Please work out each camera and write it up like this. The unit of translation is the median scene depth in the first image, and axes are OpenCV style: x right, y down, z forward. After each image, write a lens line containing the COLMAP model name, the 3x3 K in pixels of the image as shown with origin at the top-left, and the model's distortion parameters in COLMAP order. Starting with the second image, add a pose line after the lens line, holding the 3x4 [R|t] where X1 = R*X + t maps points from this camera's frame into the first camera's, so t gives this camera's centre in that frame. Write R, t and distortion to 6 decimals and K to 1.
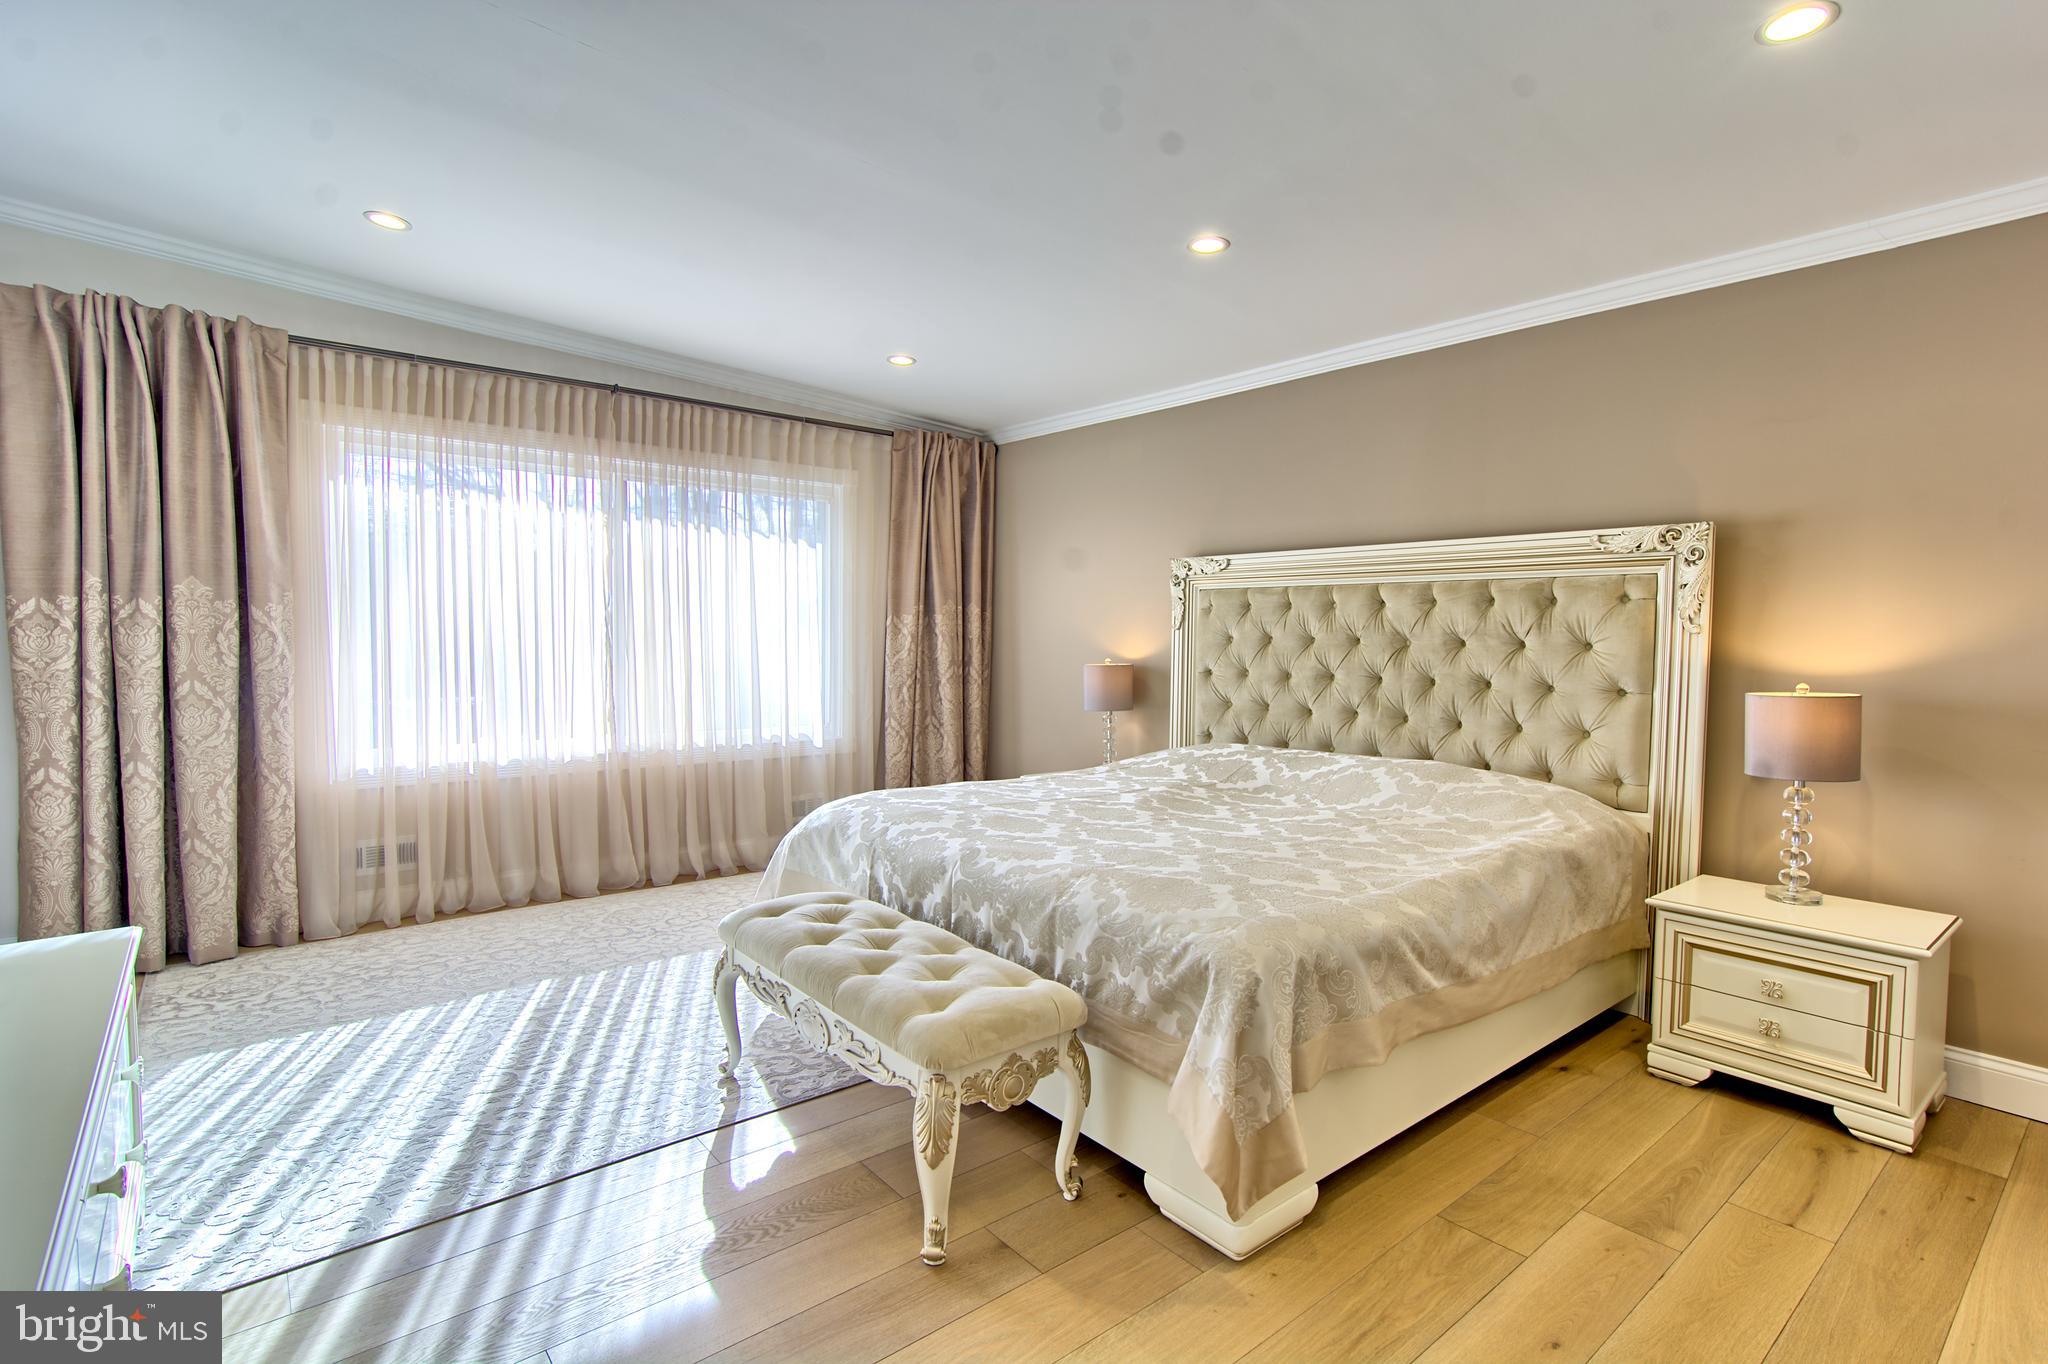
lens RADIAL K [[983.5, 0, 1024.0], [0, 983.5, 682.0], [0, 0, 1]] dist [-0.047991, 0.000092]
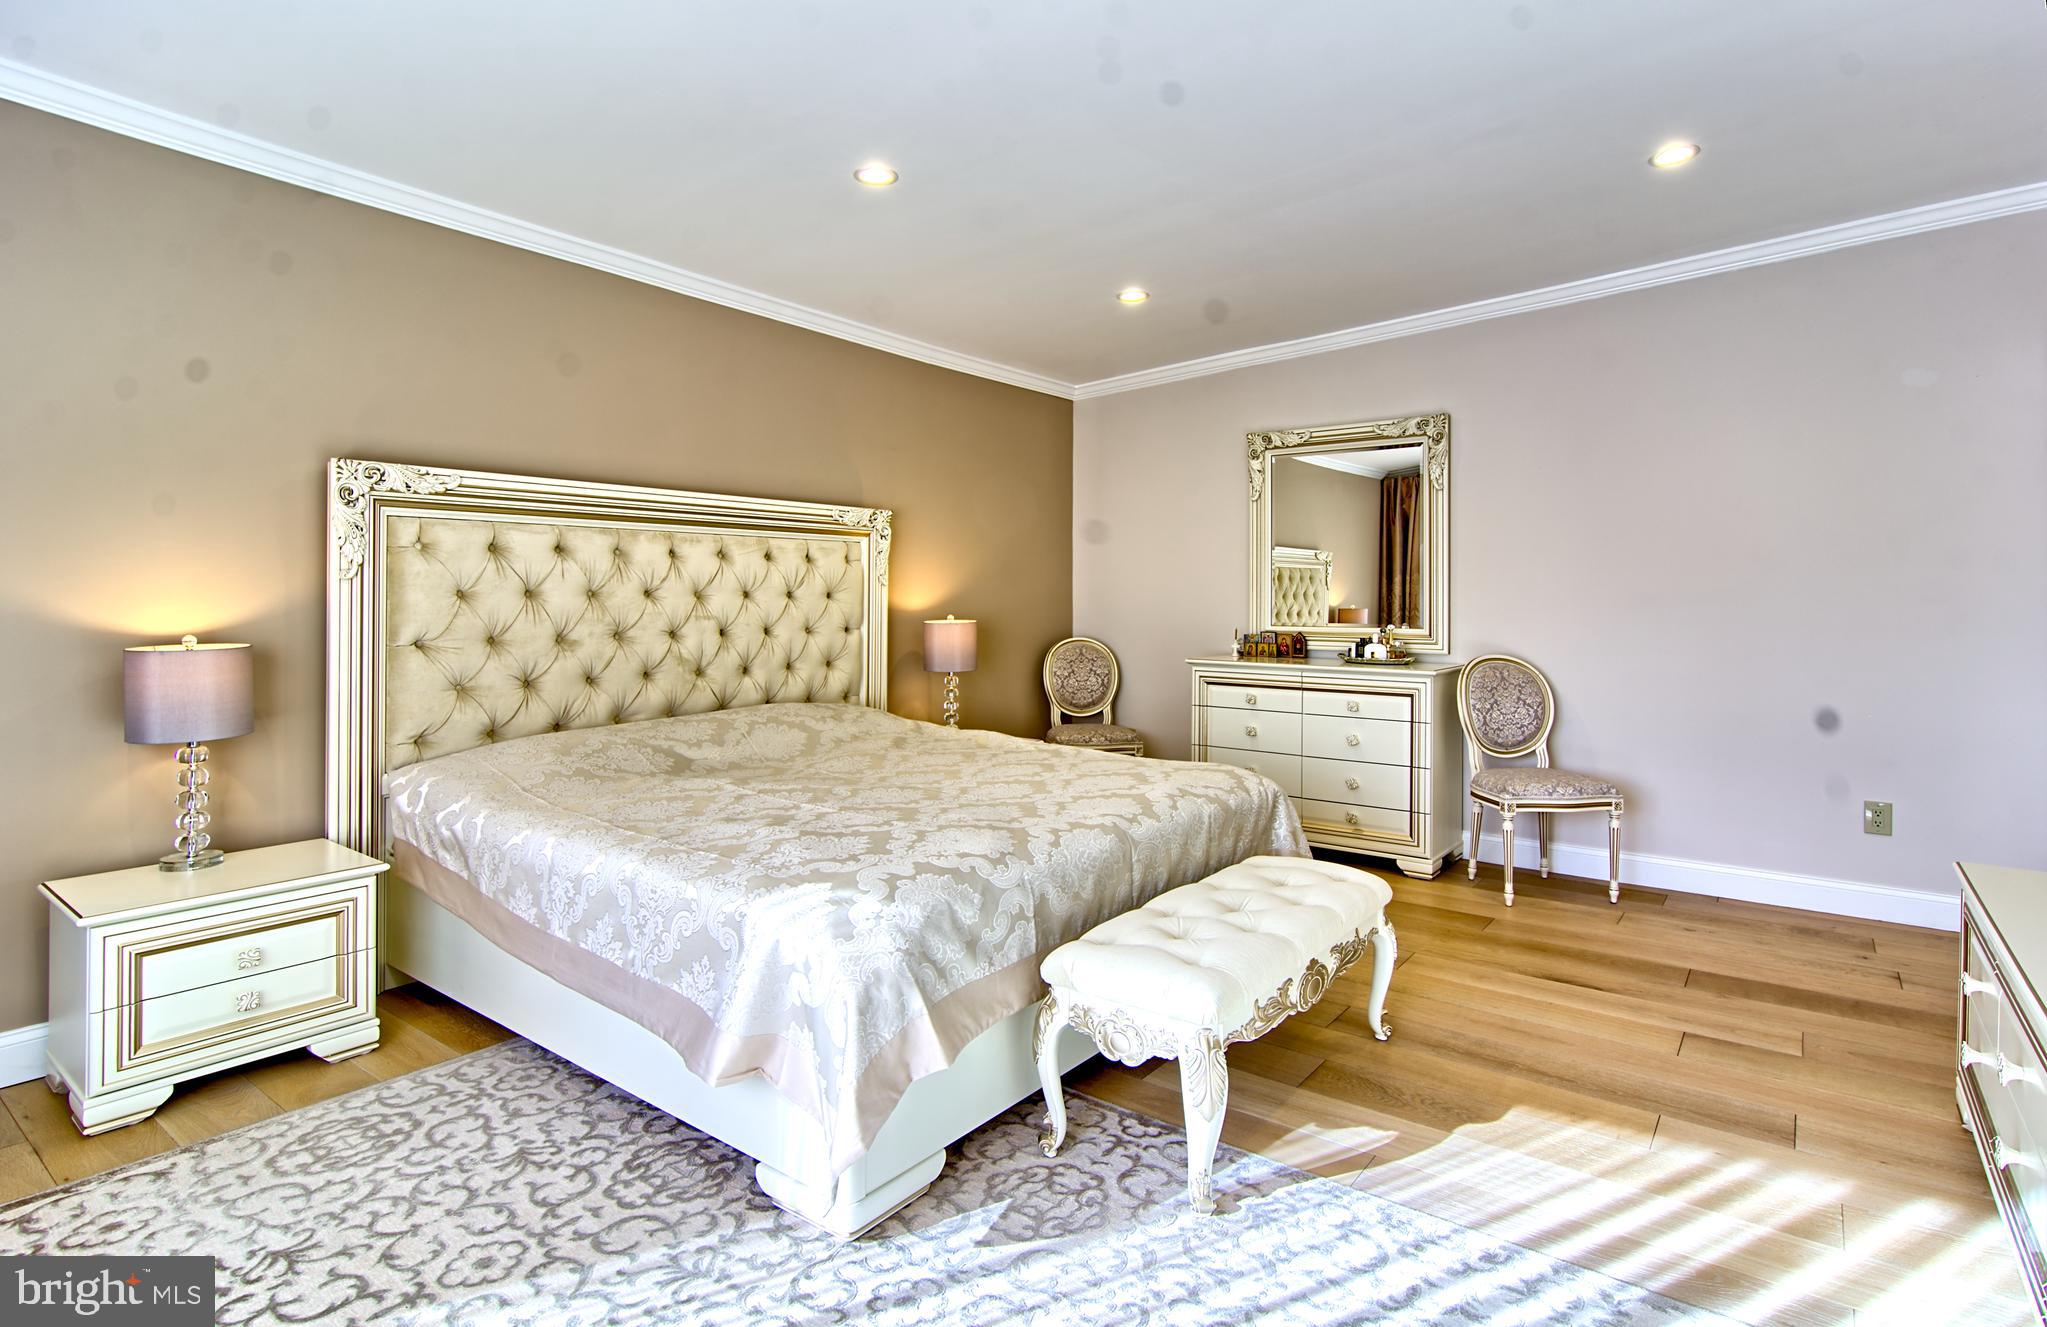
lens RADIAL K [[995.7, 0, 1023.5], [0, 995.7, 663.5], [0, 0, 1]] dist [-0.000883, -0.000008]
pose [[-0.234891, -0.071506, 0.969388, -0.668301], [0.046917, 0.995294, 0.084786, -0.038808], [-0.970889, 0.065396, -0.230430, 0.899525]]
